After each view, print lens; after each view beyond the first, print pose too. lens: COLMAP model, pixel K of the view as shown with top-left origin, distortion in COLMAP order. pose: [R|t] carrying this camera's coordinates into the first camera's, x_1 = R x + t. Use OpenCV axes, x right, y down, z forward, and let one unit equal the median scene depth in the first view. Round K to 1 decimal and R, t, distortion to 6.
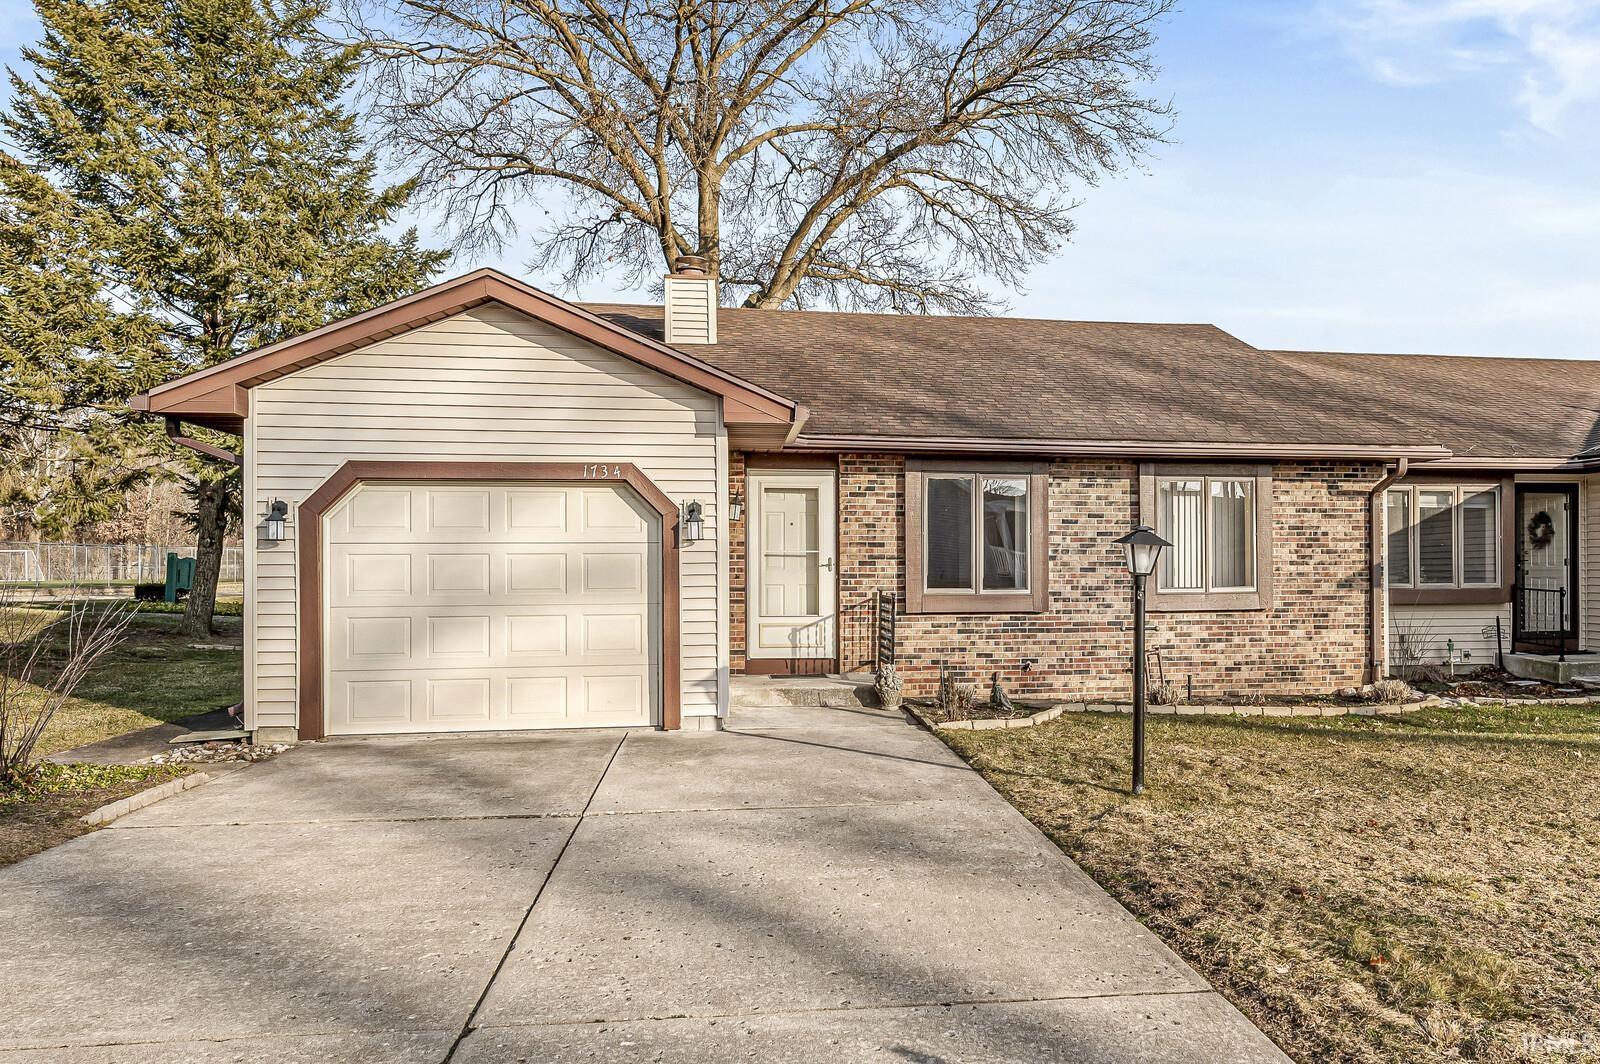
lens RADIAL K [[690.9, 0, 798.5], [0, 690.9, 537.7], [0, 0, 1]] dist [0.000790, 0.000029]
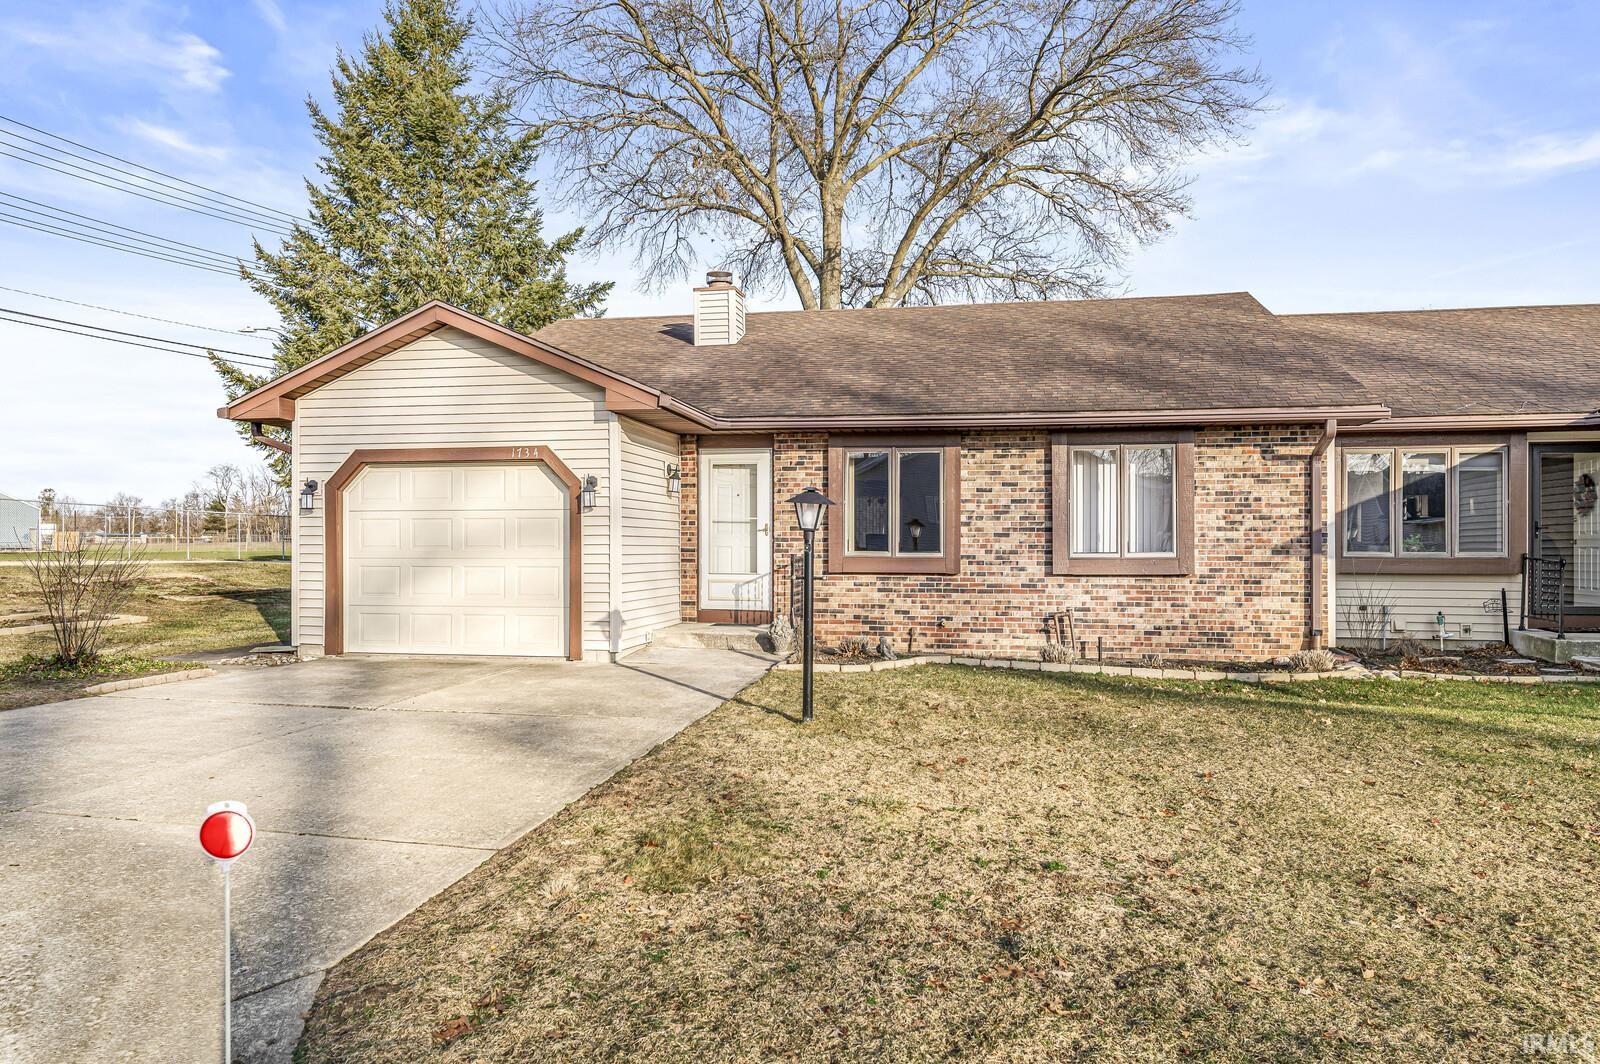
lens RADIAL K [[613.4, 0, 800.2], [0, 613.4, 513.7], [0, 0, 1]] dist [-0.000178, 0.000060]
pose [[0.976930, -0.004135, -0.213519, 0.316086], [0.004200, 0.999991, -0.000150, 0.012231], [0.213518, -0.000750, 0.976939, 0.008409]]
